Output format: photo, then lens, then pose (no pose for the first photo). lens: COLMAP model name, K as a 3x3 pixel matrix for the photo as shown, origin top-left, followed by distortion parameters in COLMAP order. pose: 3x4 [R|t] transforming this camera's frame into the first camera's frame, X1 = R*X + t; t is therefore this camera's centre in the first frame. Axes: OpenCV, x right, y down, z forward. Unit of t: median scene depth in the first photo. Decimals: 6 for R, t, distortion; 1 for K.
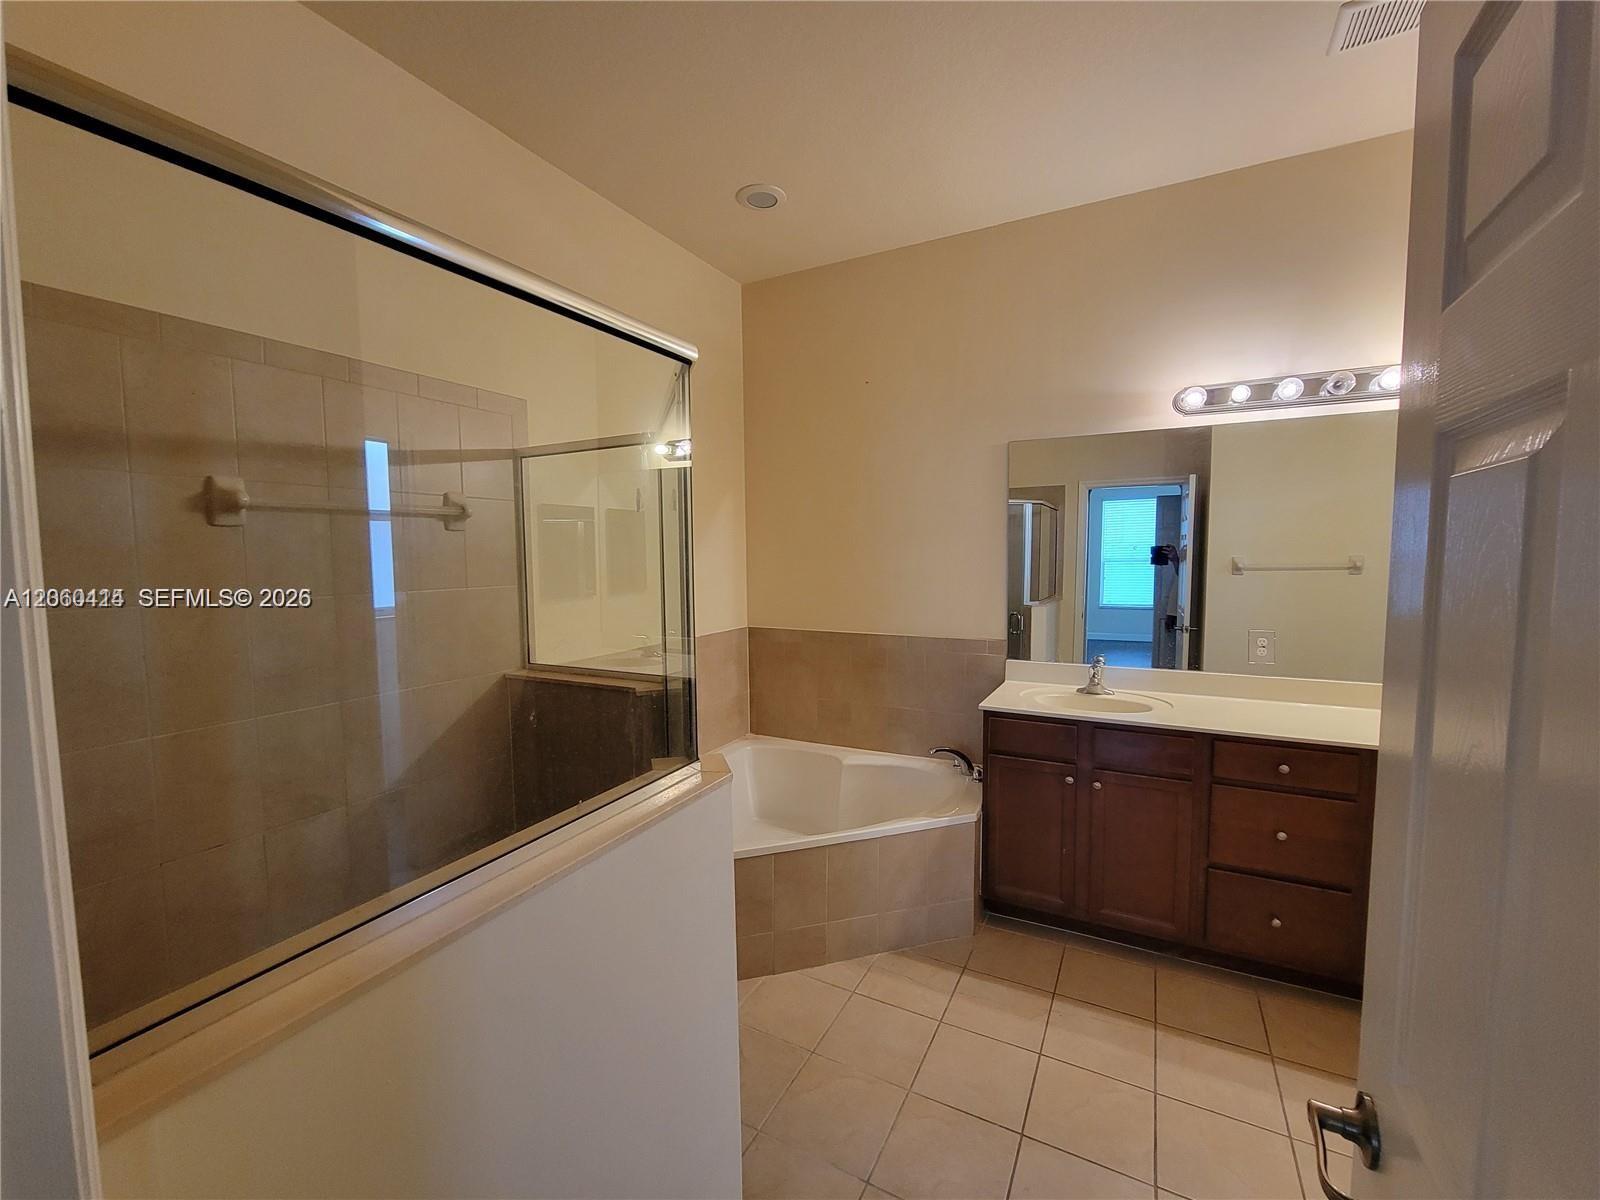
lens RADIAL K [[655.2, 0, 787.3], [0, 655.2, 599.2], [0, 0, 1]] dist [0.001222, -0.000462]
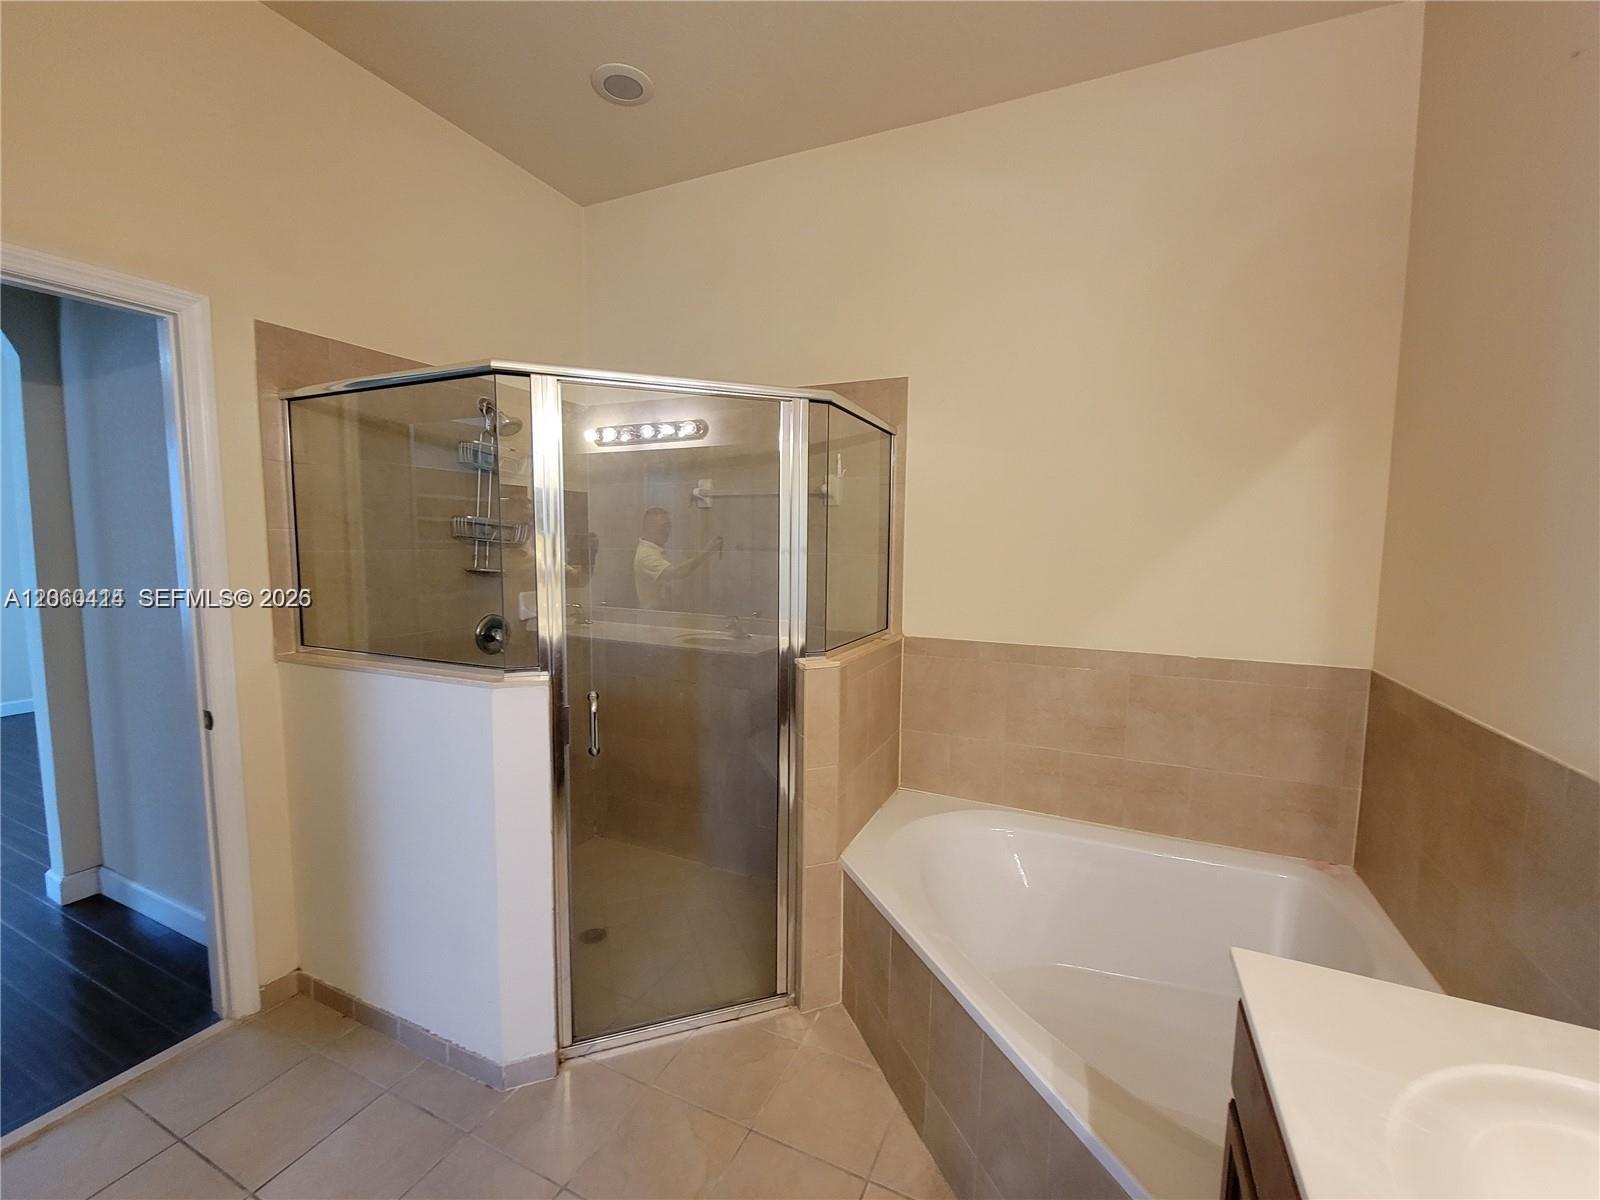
lens RADIAL K [[655.2, 0, 802.2], [0, 655.2, 596.2], [0, 0, 1]] dist [0.001222, -0.000462]
pose [[0.060845, 0.097095, -0.993414, 0.582868], [-0.078618, 0.992632, 0.092203, -0.040361], [0.995046, 0.072490, 0.068030, 0.682671]]
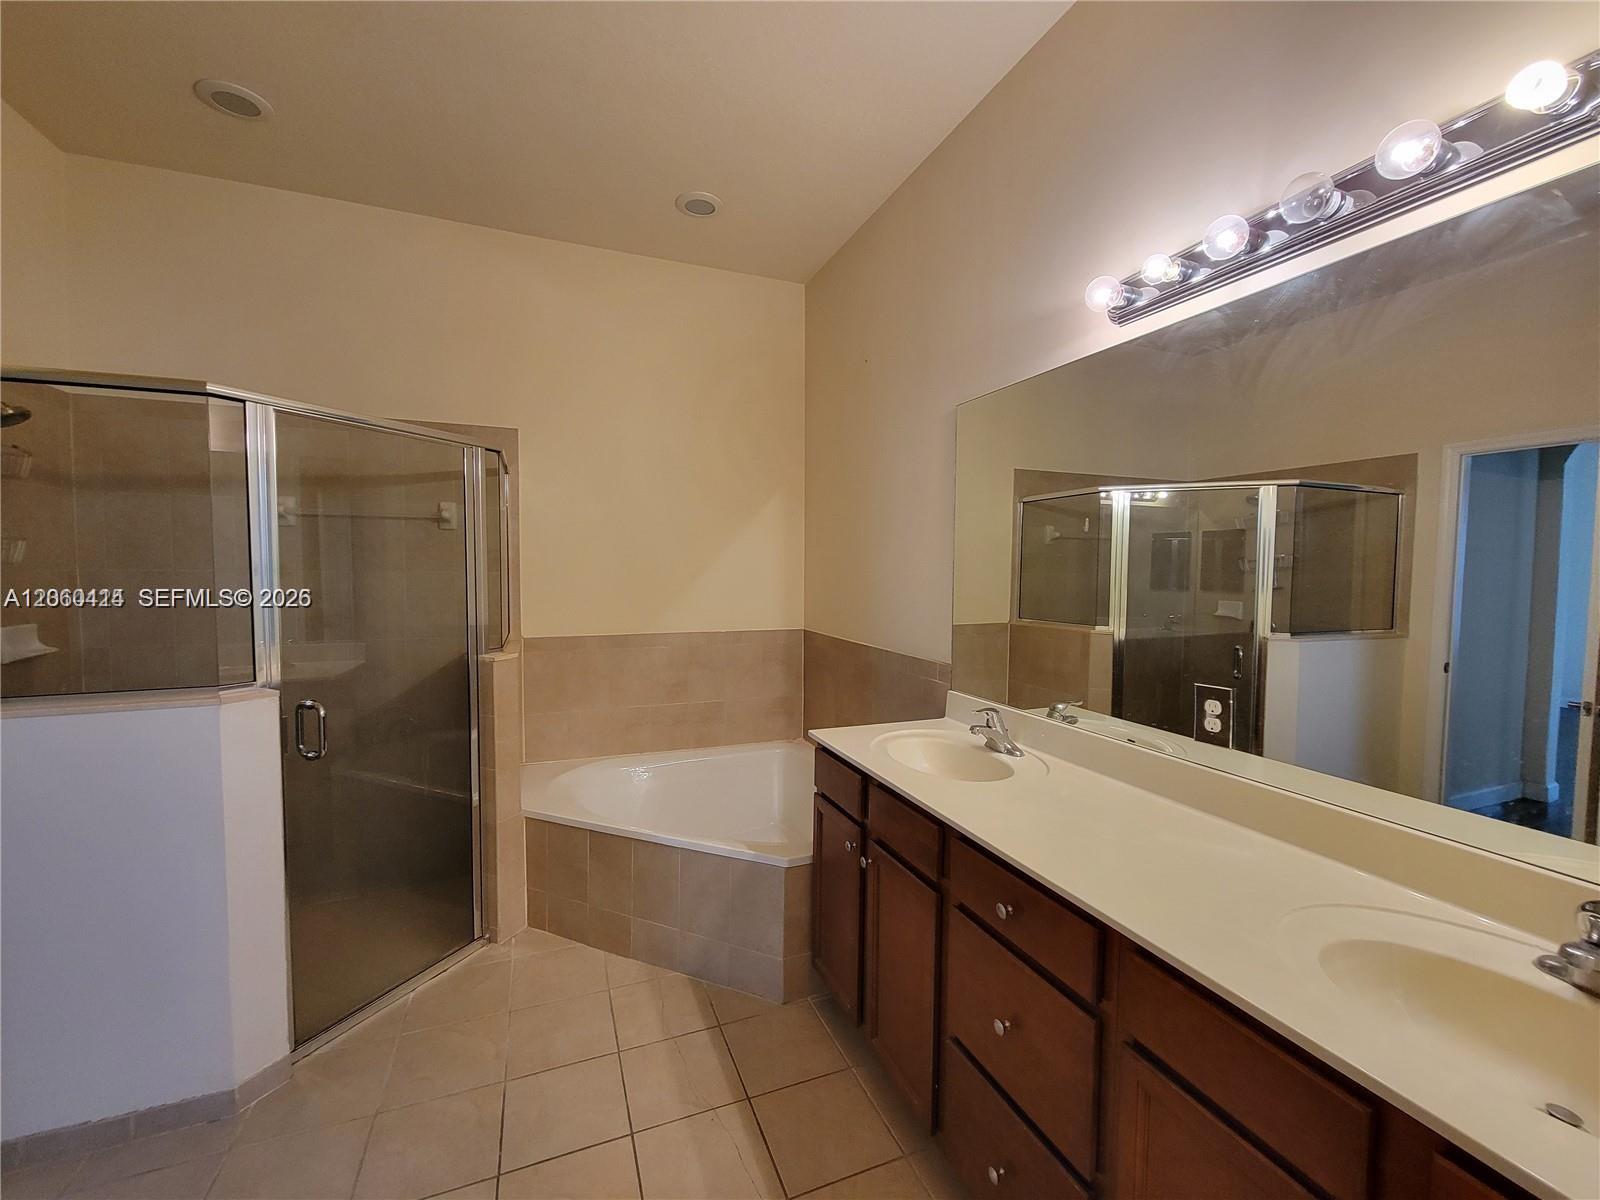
lens RADIAL K [[655.2, 0, 799.6], [0, 655.2, 598.1], [0, 0, 1]] dist [0.001222, -0.000462]
pose [[0.758964, 0.049191, -0.649271, 0.770783], [-0.058093, 0.998281, 0.007725, -0.014658], [0.648535, 0.031855, 0.760518, 0.337492]]
